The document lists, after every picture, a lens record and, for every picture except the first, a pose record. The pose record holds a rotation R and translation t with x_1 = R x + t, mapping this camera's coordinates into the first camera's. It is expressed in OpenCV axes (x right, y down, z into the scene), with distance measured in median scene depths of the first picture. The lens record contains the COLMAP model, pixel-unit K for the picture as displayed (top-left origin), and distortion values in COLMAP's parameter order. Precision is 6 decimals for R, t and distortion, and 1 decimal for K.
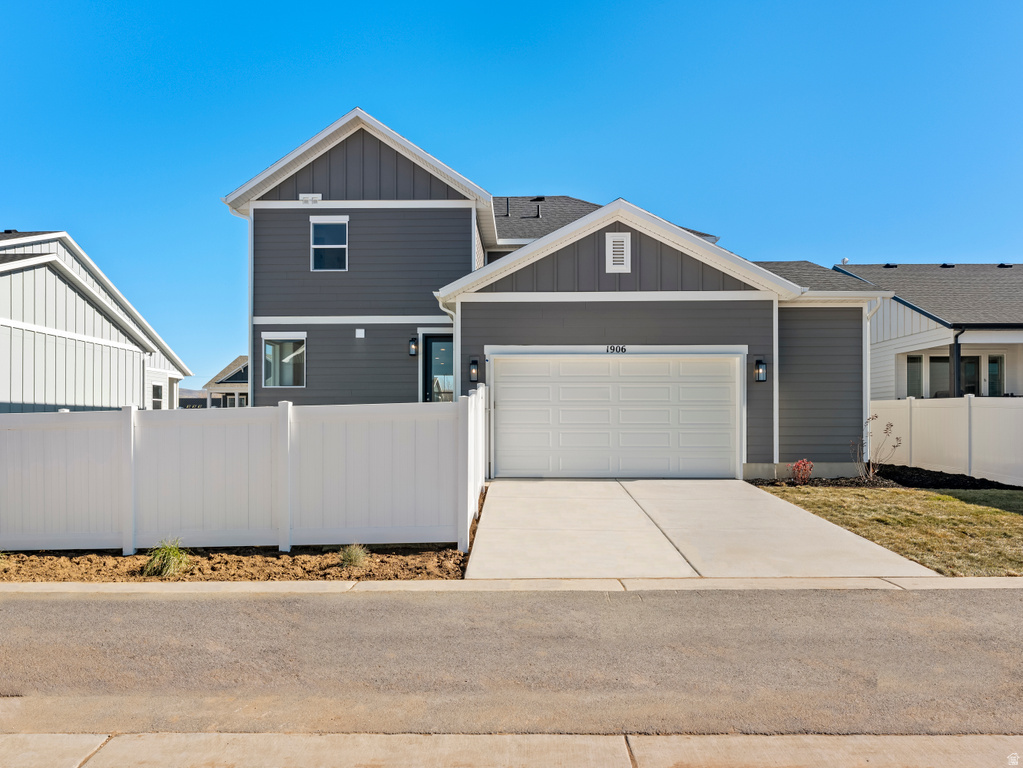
lens RADIAL K [[633.6, 0, 510.7], [0, 633.6, 412.4], [0, 0, 1]] dist [0.001318, 0.002101]
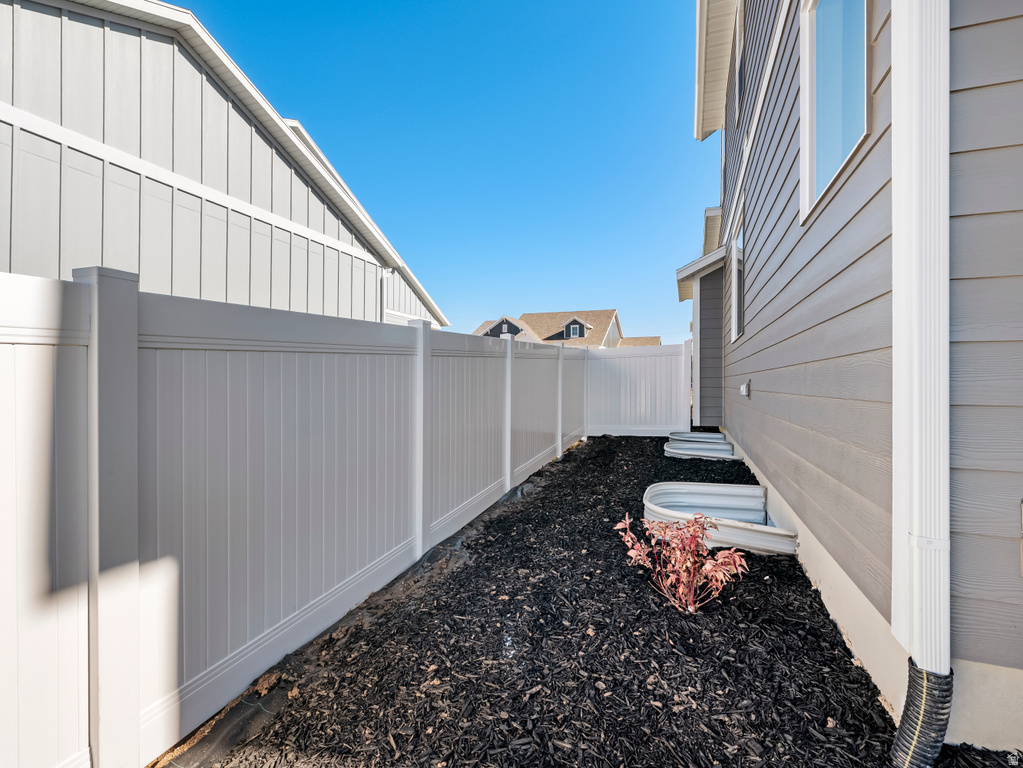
lens RADIAL K [[477.6, 0, 511.5], [0, 477.6, 384.0], [0, 0, 1]] dist [0.000395, 0.000343]
pose [[0.945846, 0.003503, -0.324597, -0.464469], [0.003346, 0.999783, 0.020539, 0.017076], [0.324599, -0.020513, 0.945629, 0.903591]]
